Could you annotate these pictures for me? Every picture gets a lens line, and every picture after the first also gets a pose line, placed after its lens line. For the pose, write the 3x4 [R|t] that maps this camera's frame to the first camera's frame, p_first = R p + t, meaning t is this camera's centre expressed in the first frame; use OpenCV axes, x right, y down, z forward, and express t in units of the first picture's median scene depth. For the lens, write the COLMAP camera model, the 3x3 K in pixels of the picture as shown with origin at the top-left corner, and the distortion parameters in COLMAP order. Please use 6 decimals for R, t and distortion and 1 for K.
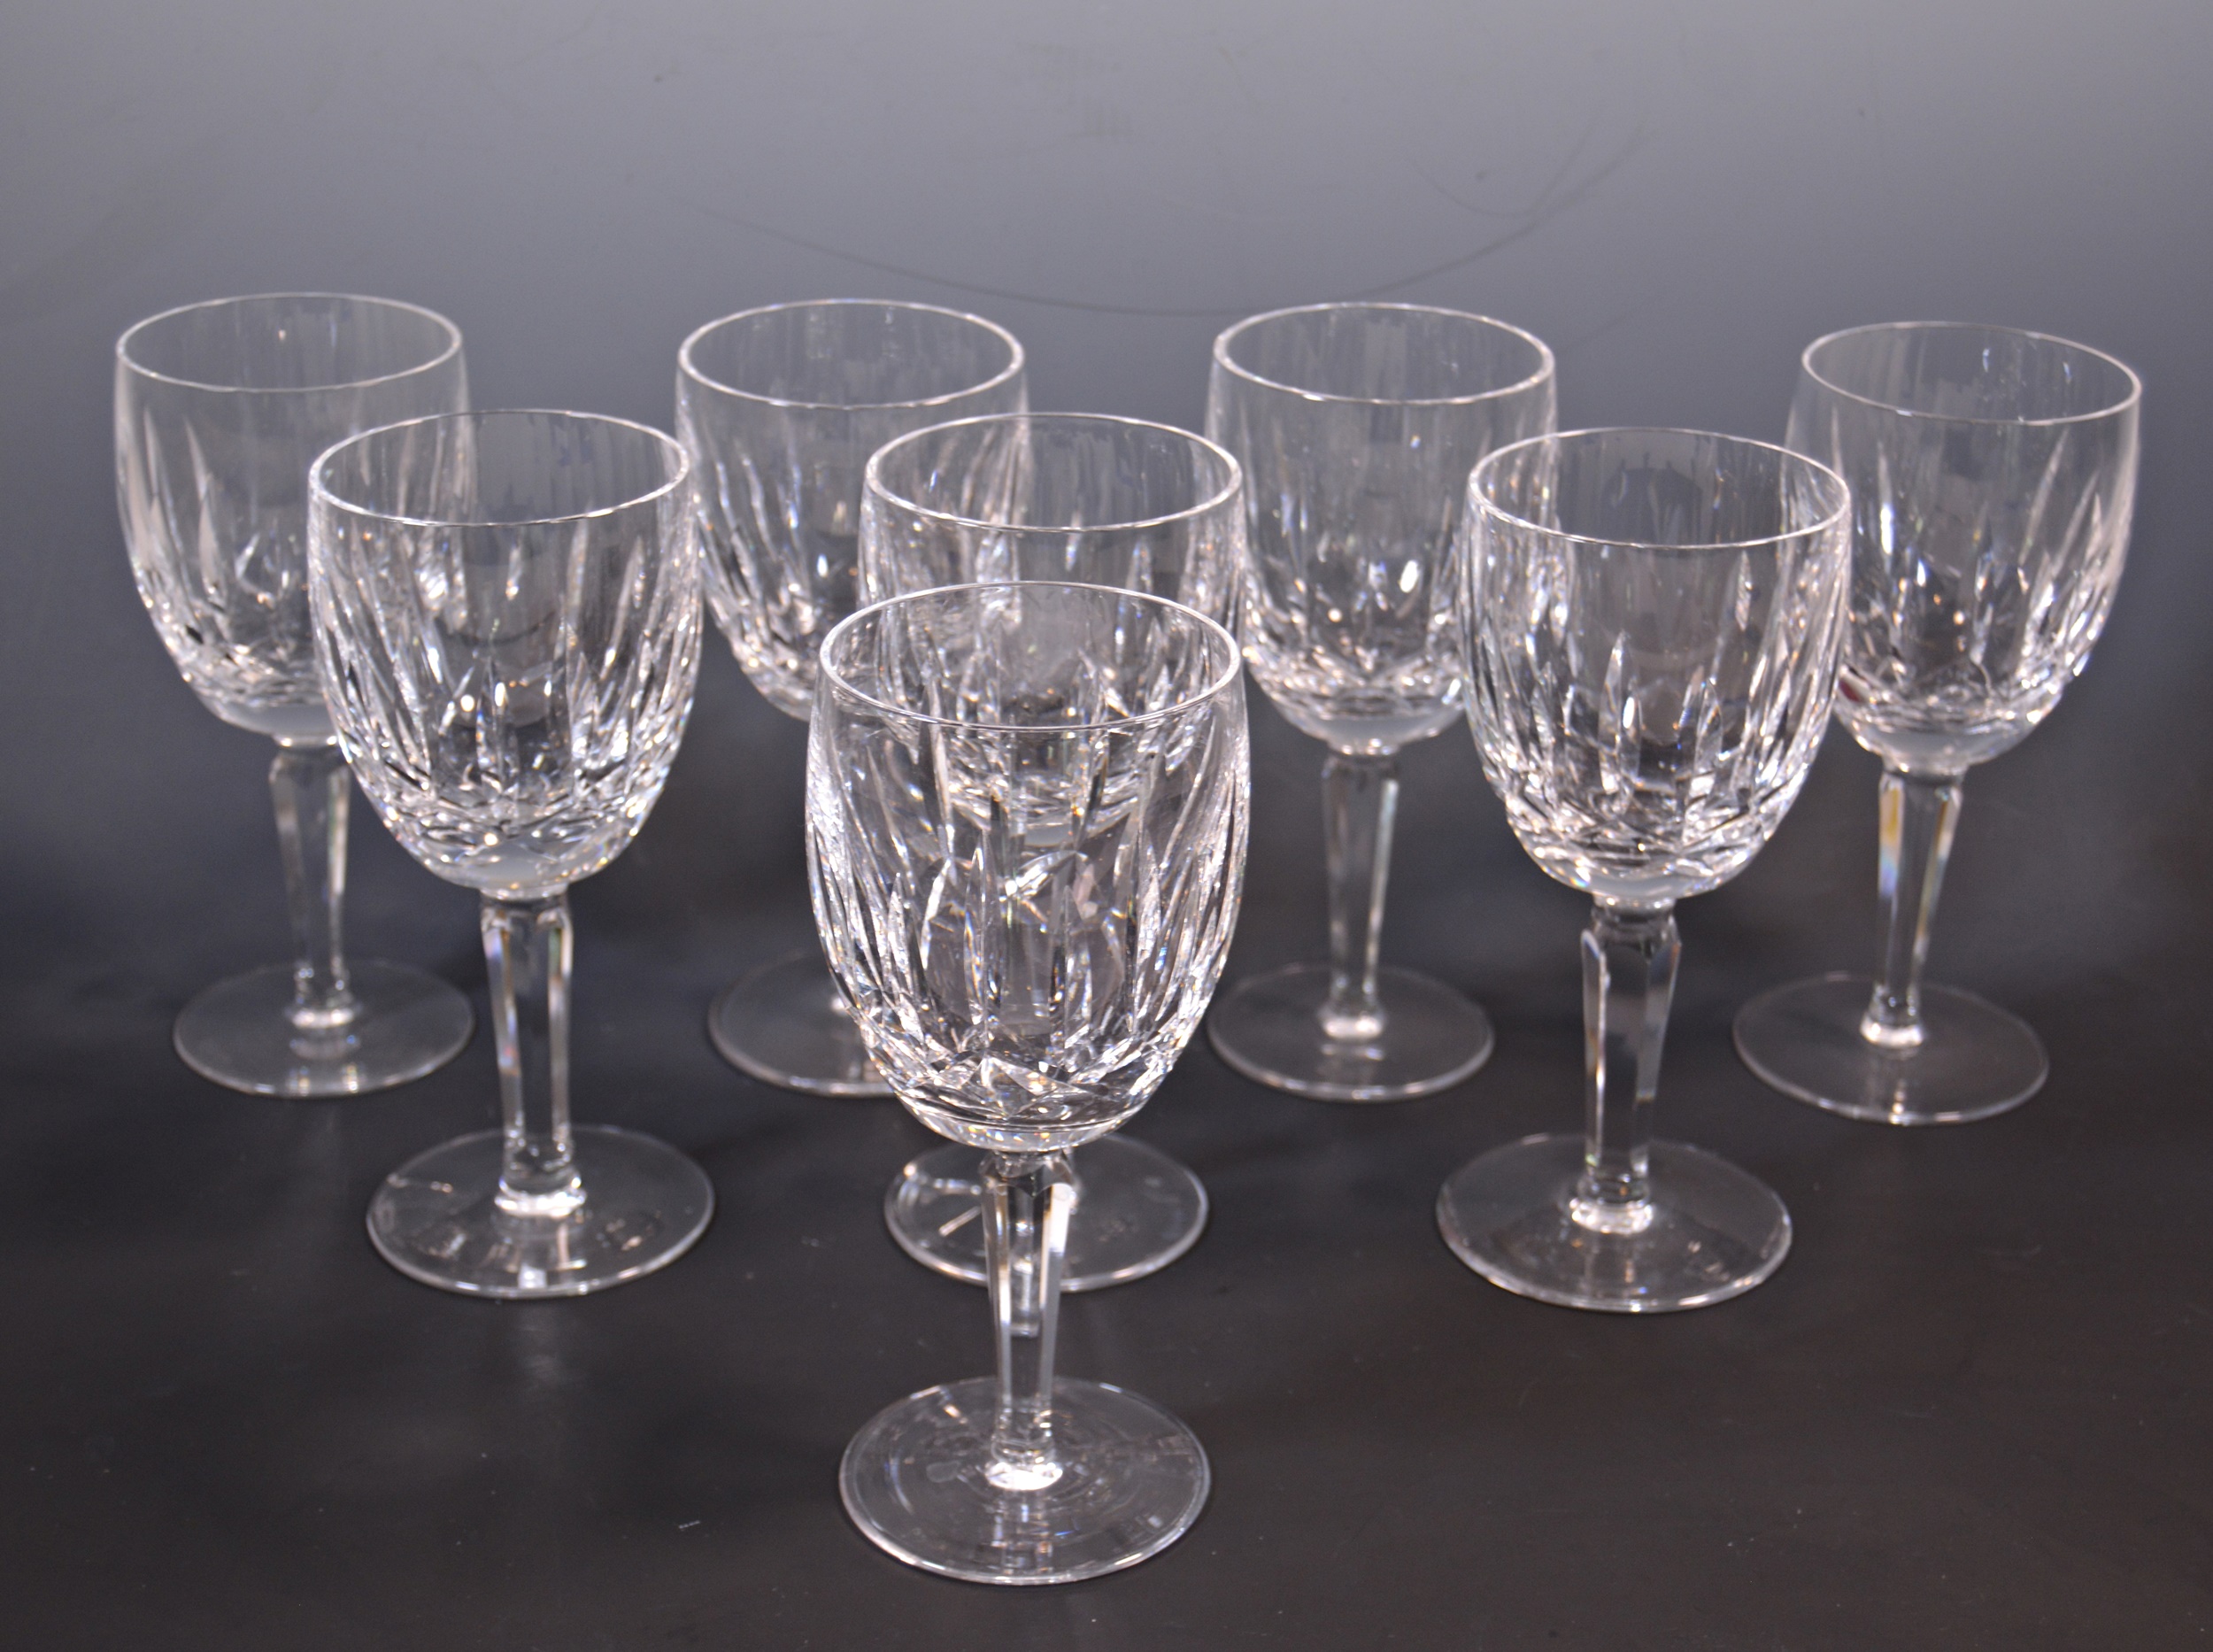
lens RADIAL K [[3229.5, 0, 1106.5], [0, 3229.5, 826.0], [0, 0, 1]] dist [0.062117, -0.022788]
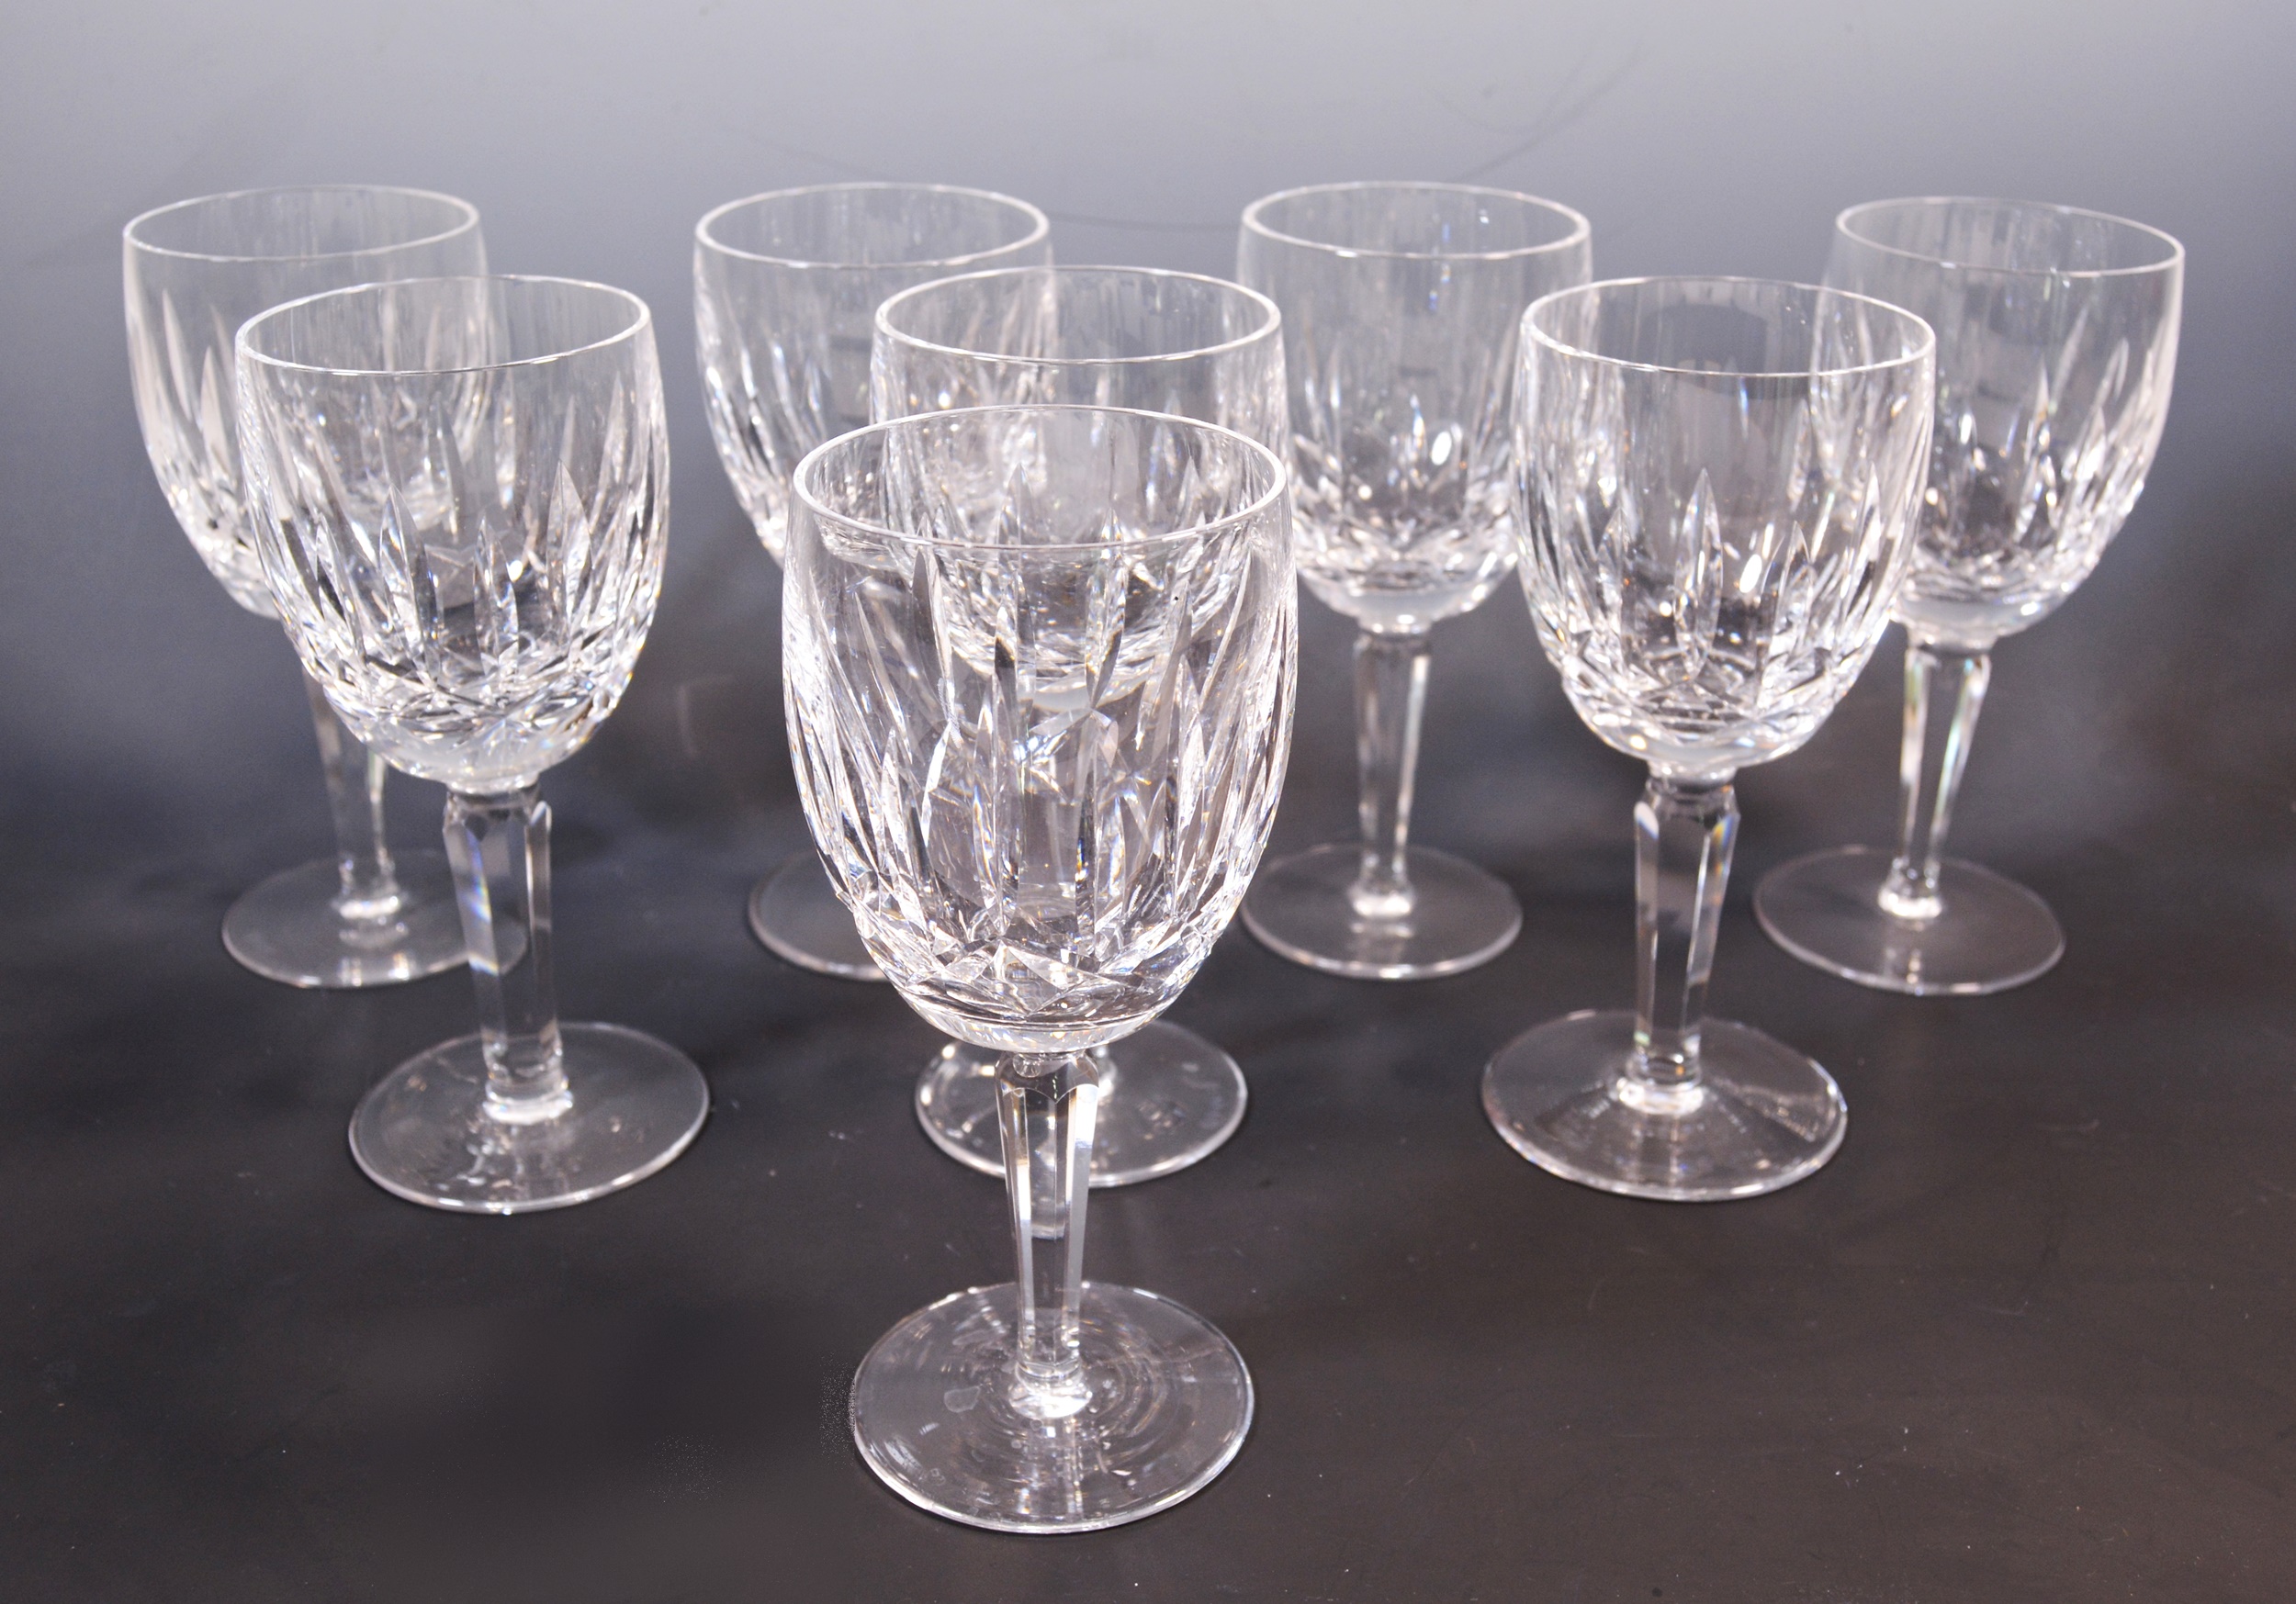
lens RADIAL K [[2161.9, 0, 1148.0], [0, 2161.9, 802.0], [0, 0, 1]] dist [-0.009640, -0.006617]
pose [[0.999942, -0.010759, -0.000018, 0.002538], [0.010758, 0.999814, 0.015983, 0.020240], [-0.000154, -0.015982, 0.999872, 0.360261]]
